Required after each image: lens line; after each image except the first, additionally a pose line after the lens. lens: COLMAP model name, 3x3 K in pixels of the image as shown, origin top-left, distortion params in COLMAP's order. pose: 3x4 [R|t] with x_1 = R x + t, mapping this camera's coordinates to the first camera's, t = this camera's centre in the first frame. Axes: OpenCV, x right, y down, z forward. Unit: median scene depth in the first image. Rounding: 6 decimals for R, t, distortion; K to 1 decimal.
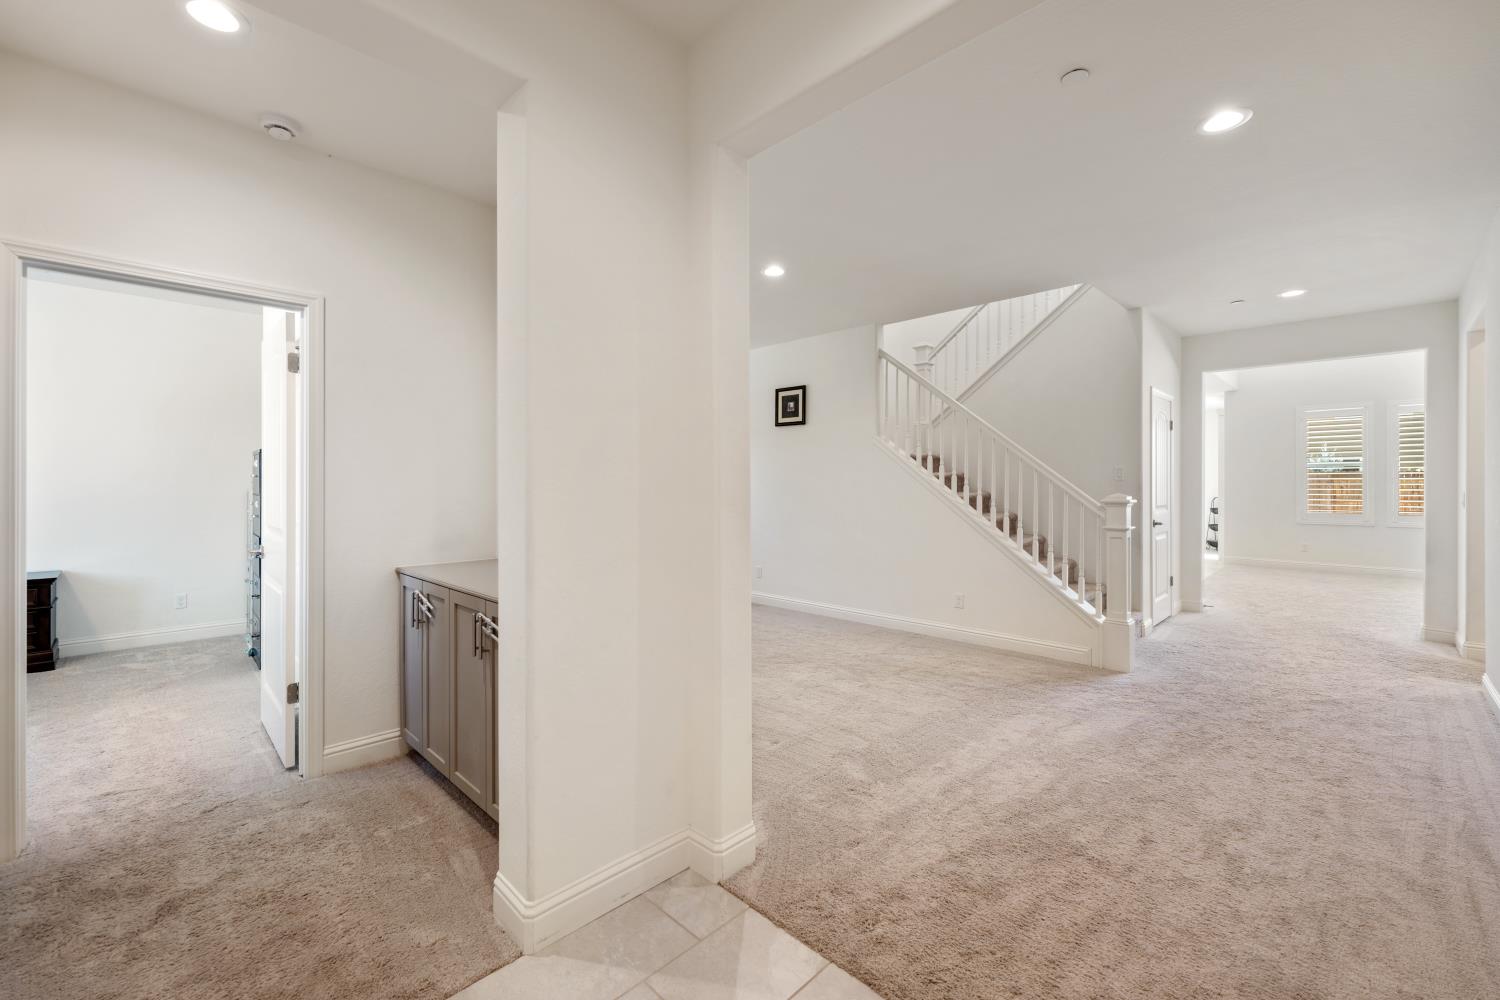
lens RADIAL K [[634.5, 0, 752.2], [0, 634.5, 489.8], [0, 0, 1]] dist [-0.001544, 0.000111]
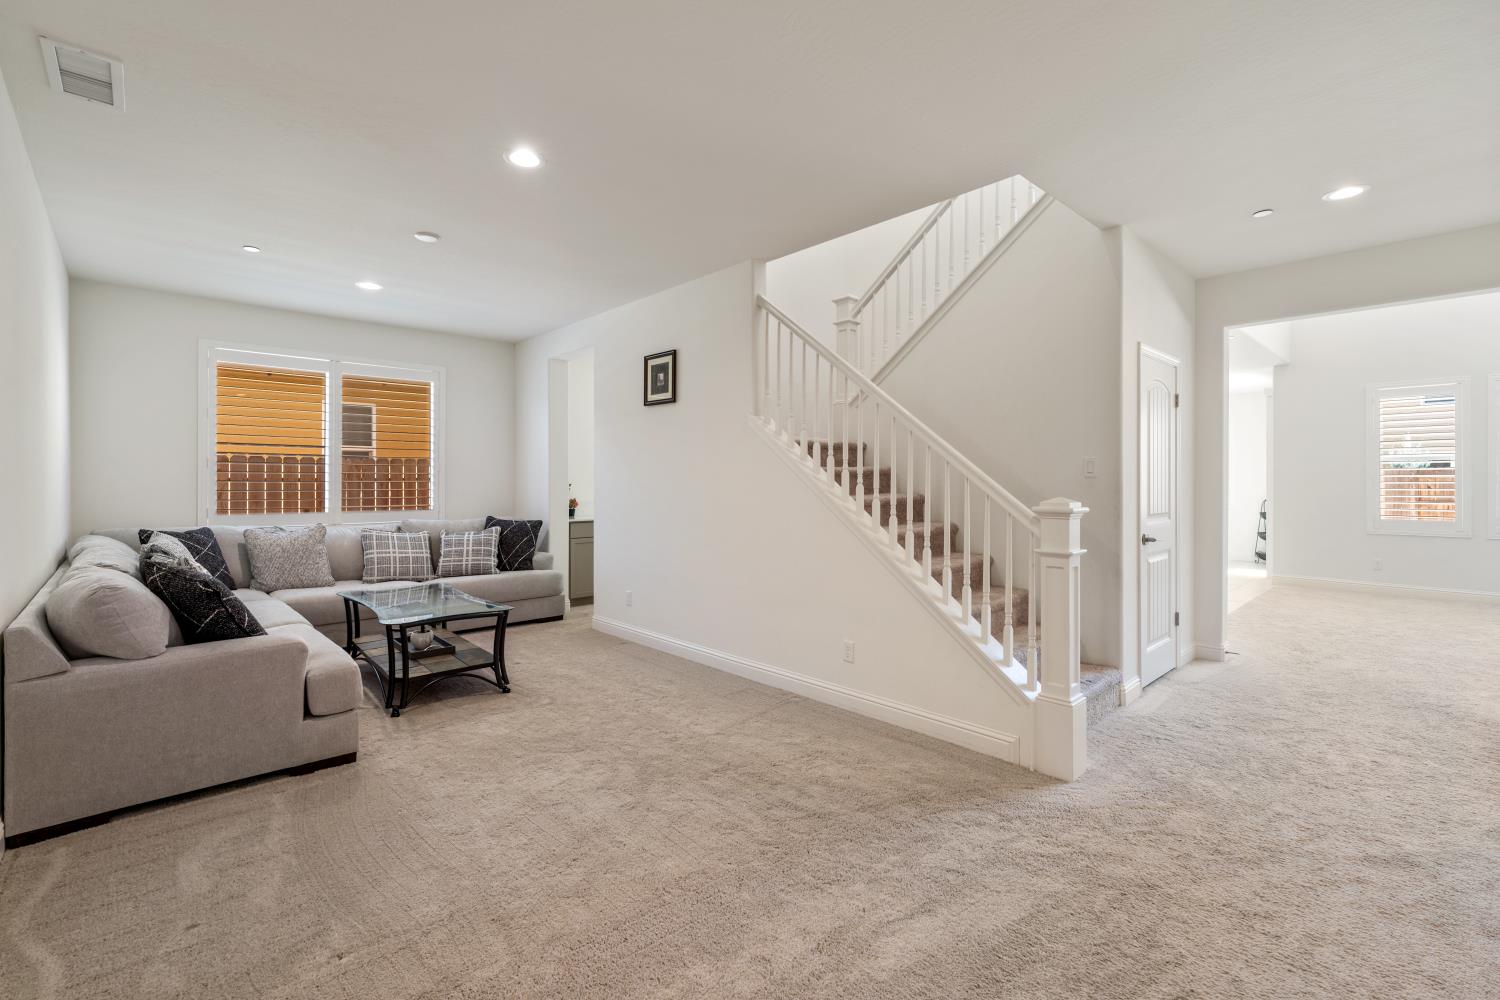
lens RADIAL K [[676.2, 0, 751.1], [0, 676.2, 488.6], [0, 0, 1]] dist [0.001798, -0.000722]
pose [[0.999293, 0.000551, -0.037596, 0.239469], [-0.000544, 1.000000, 0.000192, -0.002645], [0.037596, -0.000171, 0.999293, 0.250762]]
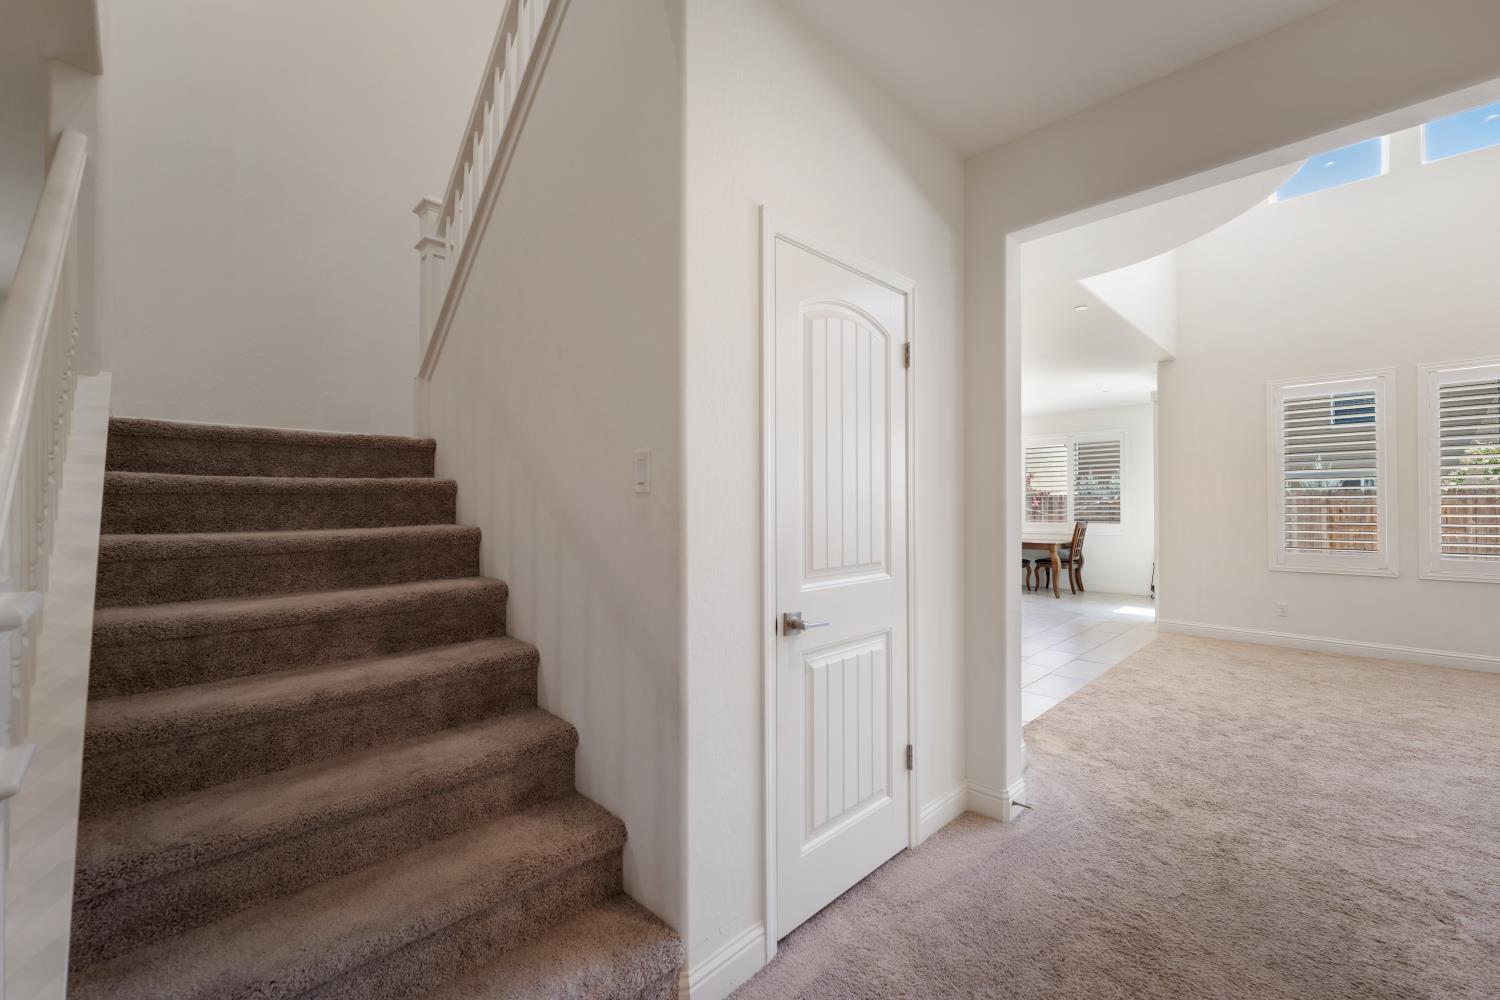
lens RADIAL K [[634.5, 0, 750.3], [0, 634.5, 498.1], [0, 0, 1]] dist [-0.001544, 0.000111]
pose [[0.999999, 0.001045, 0.000767, 0.639618], [-0.001030, 0.999809, -0.019532, -0.006929], [-0.000787, 0.019531, 0.999809, 0.692862]]
